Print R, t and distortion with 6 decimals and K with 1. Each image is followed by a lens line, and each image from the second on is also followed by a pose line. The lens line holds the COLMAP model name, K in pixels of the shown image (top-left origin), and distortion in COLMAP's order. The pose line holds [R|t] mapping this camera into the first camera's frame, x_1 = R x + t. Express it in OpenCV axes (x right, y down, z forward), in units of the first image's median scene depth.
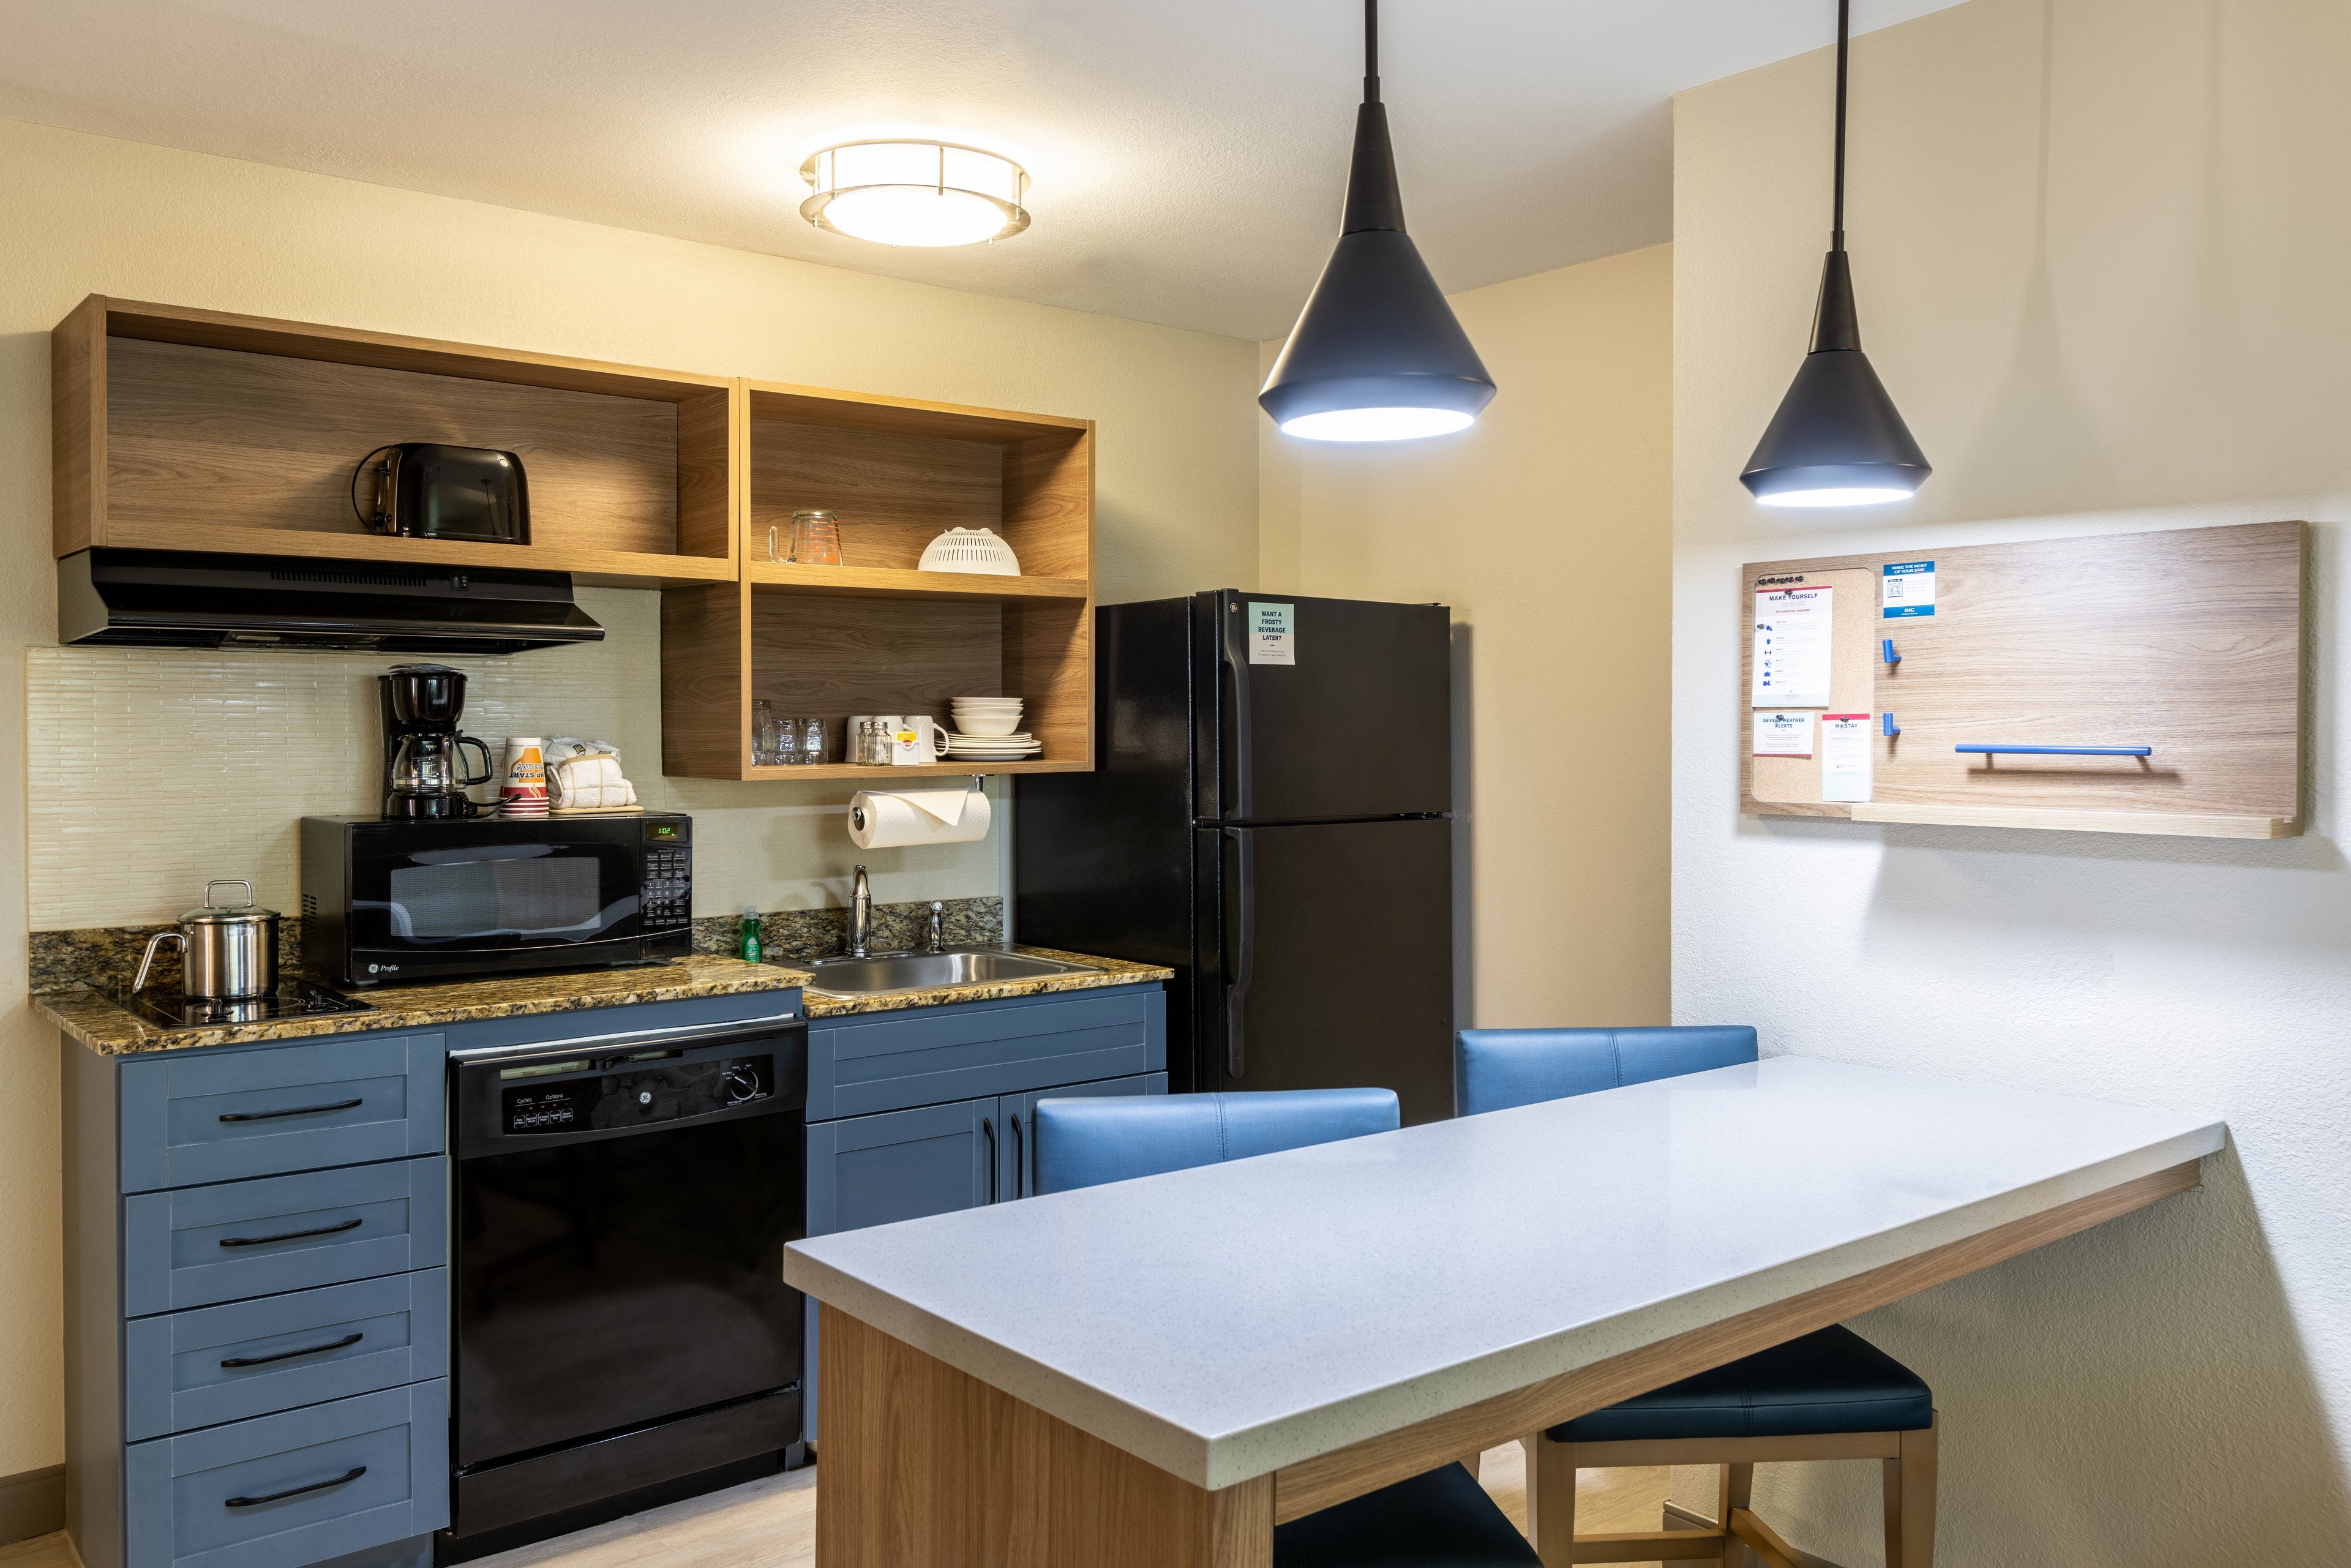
lens RADIAL K [[2065.0, 0, 1175.5], [0, 2065.0, 784.0], [0, 0, 1]] dist [-0.005289, -0.005628]
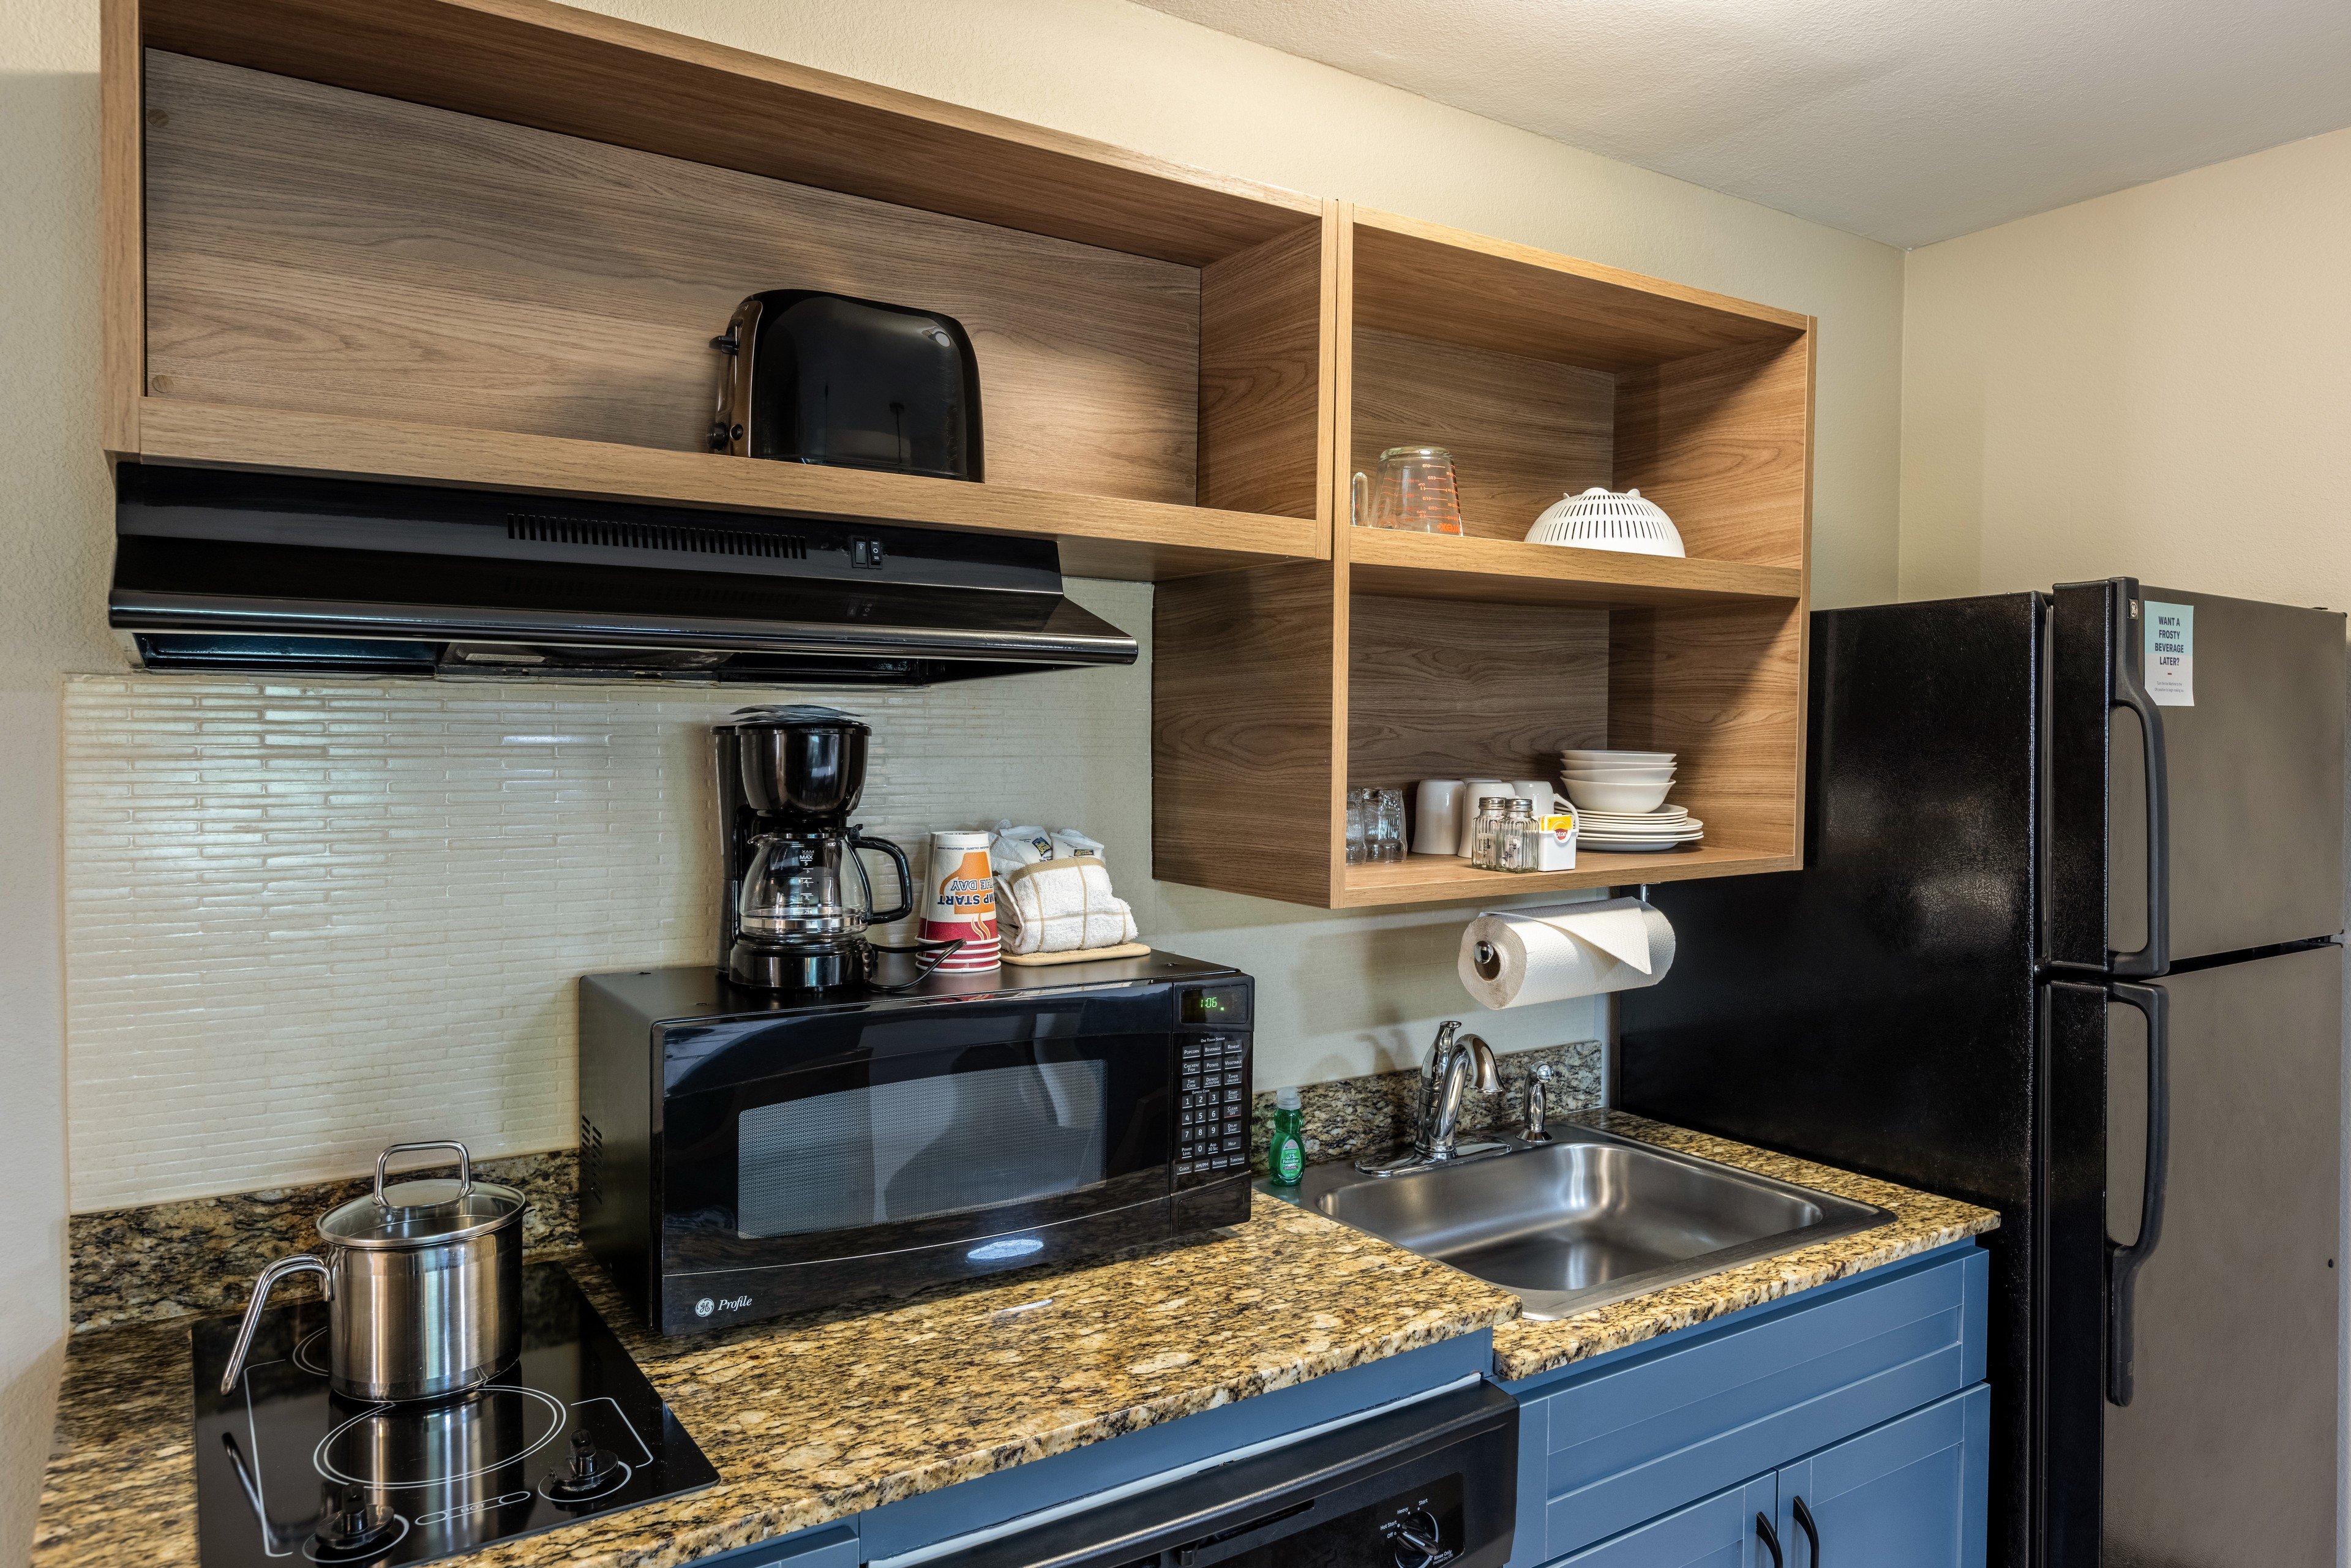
lens RADIAL K [[1609.6, 0, 1175.5], [0, 1609.6, 784.0], [0, 0, 1]] dist [-0.004741, -0.001697]
pose [[0.996586, 0.007780, -0.082193, -0.216817], [-0.007378, 0.999959, 0.005201, -0.038232], [0.082230, -0.004577, 0.996603, 0.552200]]
